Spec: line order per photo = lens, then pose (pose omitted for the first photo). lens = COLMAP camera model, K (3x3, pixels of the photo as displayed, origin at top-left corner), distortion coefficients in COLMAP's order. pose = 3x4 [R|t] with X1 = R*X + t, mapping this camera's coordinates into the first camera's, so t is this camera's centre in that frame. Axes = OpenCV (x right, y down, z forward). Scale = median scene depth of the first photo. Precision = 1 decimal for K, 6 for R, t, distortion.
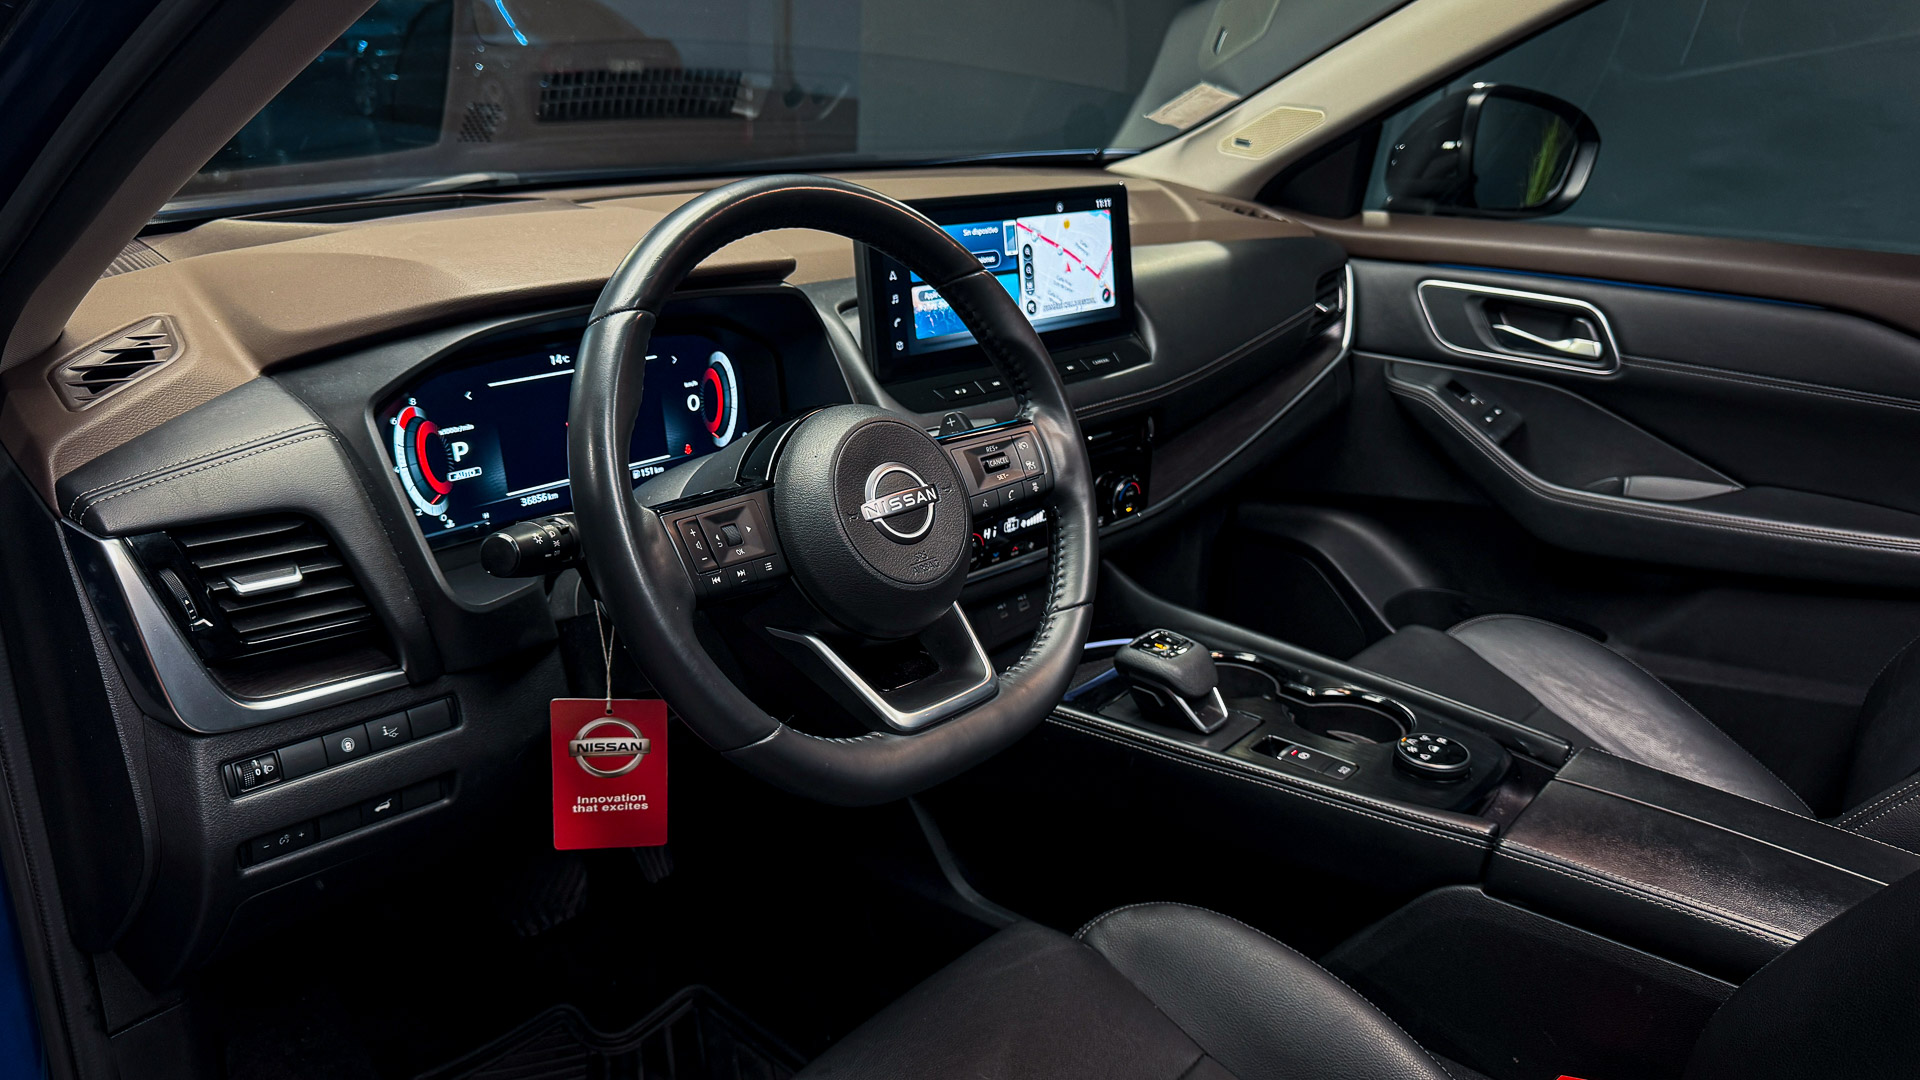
lens RADIAL K [[1332.0, 0, 960.0], [0, 1332.0, 540.0], [0, 0, 1]] dist [0.221700, -0.559555]
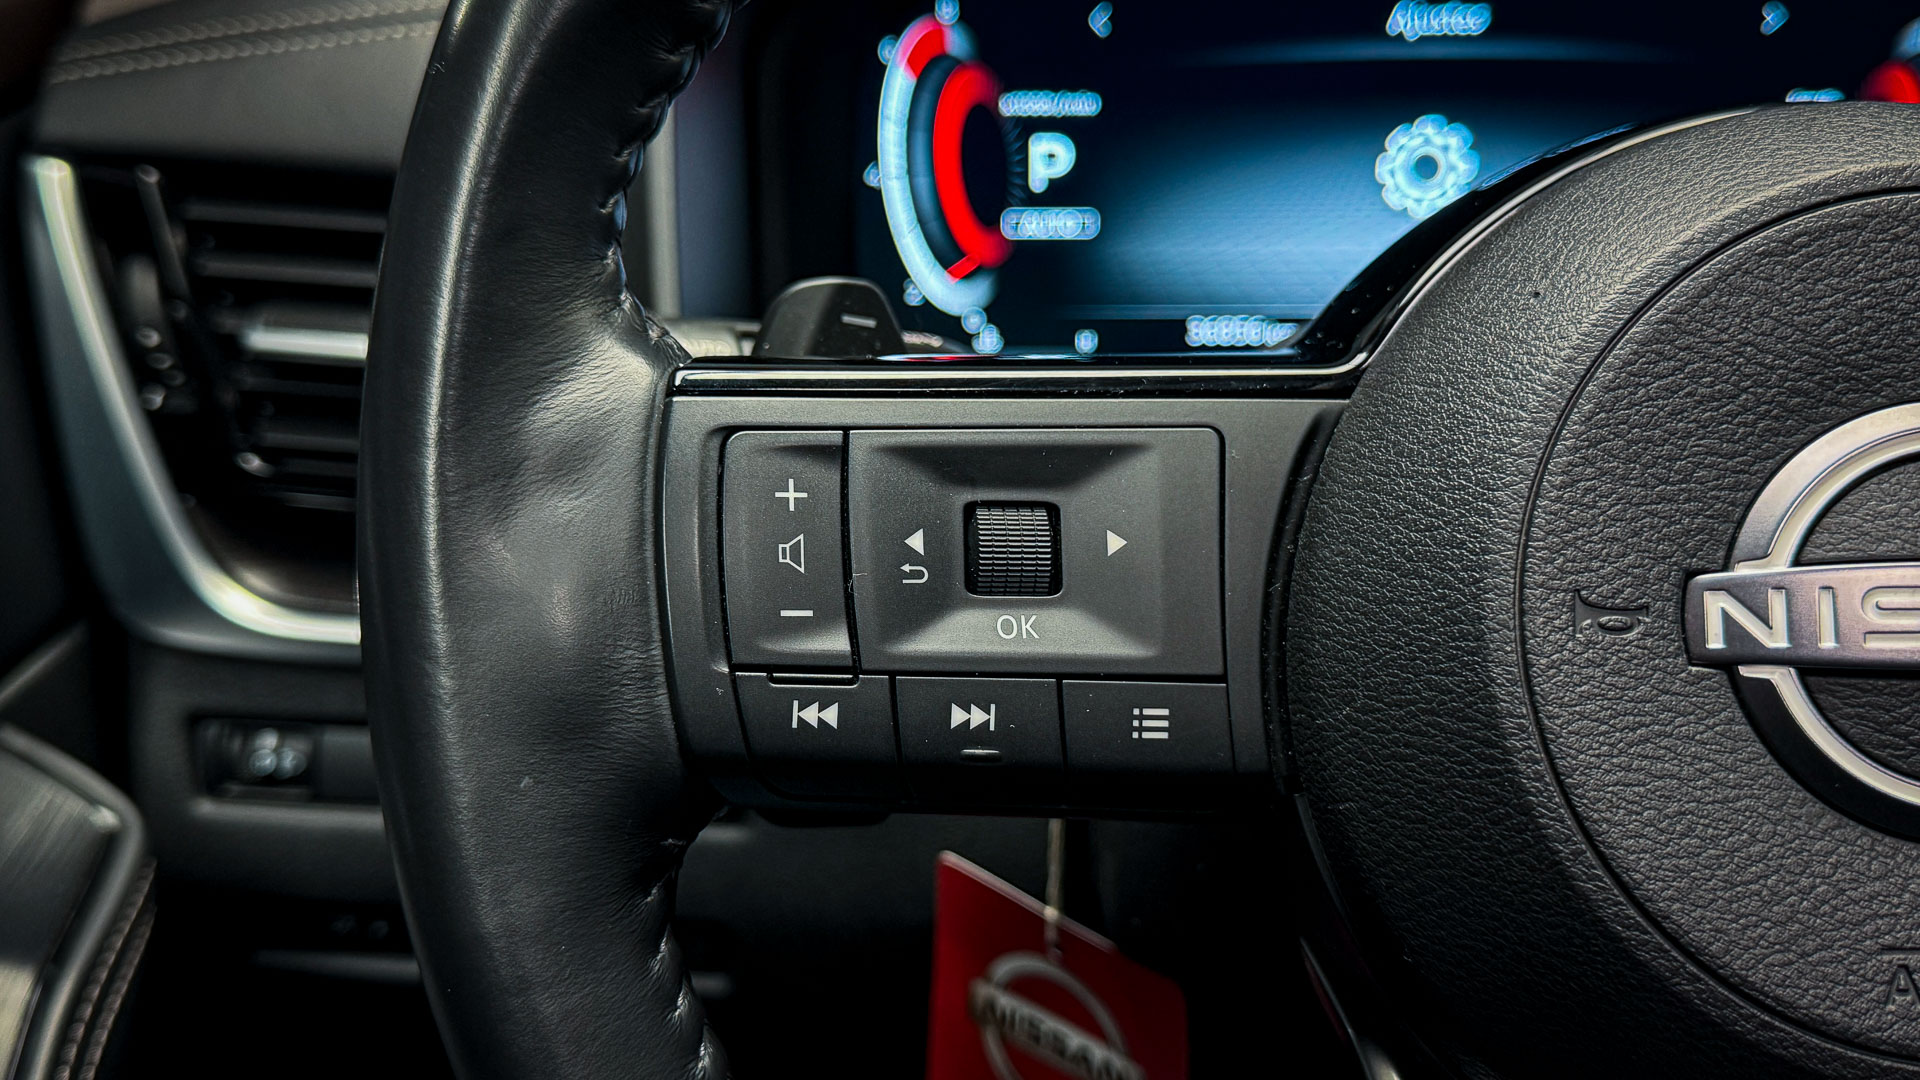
lens RADIAL K [[1992.2, 0, 960.0], [0, 1992.2, 540.0], [0, 0, 1]] dist [0.122173, -0.157658]
pose [[0.636271, 0.282570, -0.717853, 0.058756], [-0.245141, 0.956333, 0.159162, -0.045513], [0.731481, 0.074705, 0.677757, 0.579652]]
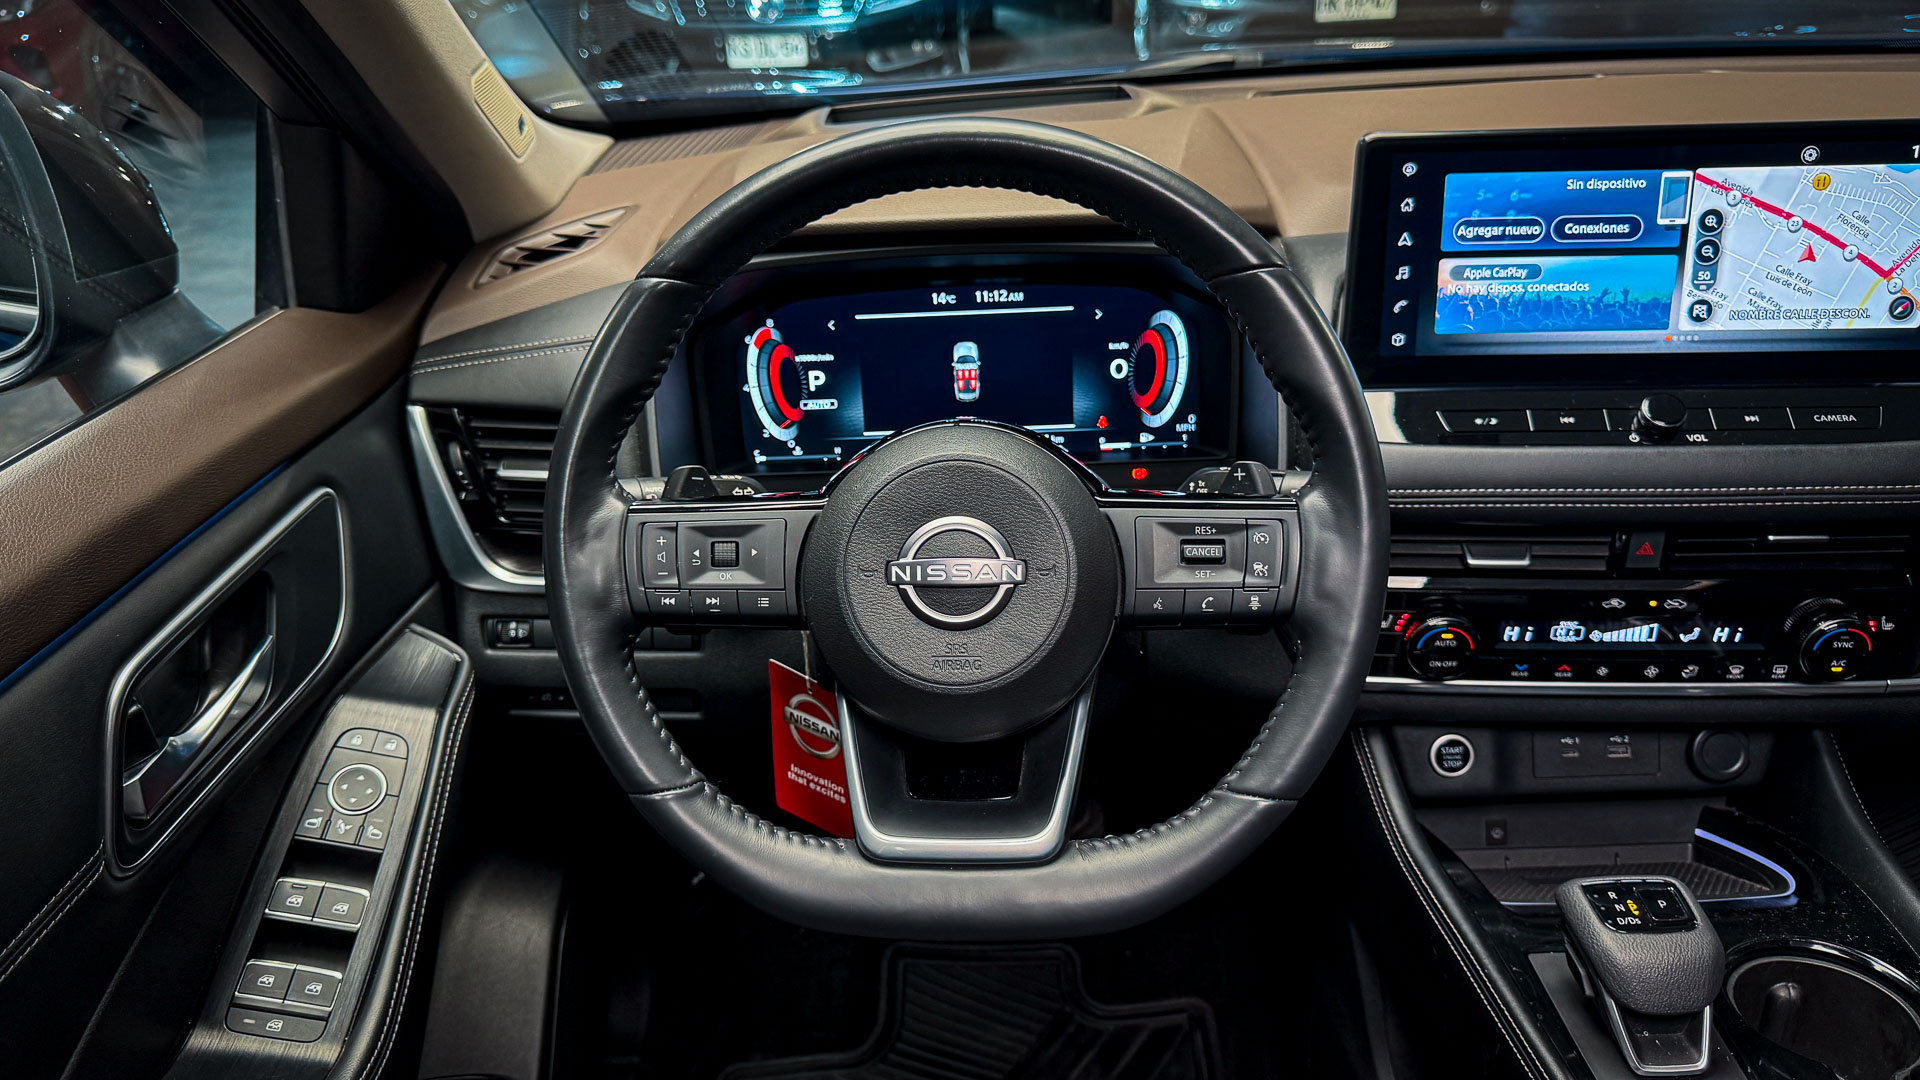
lens RADIAL K [[1390.0, 0, 960.0], [0, 1390.0, 540.0], [0, 0, 1]] dist [0.064386, -0.090454]
pose [[0.644949, 0.279113, -0.711433, 0.417206], [-0.205754, 0.959964, 0.190091, -0.160111], [0.736007, 0.023781, 0.676556, 0.397728]]
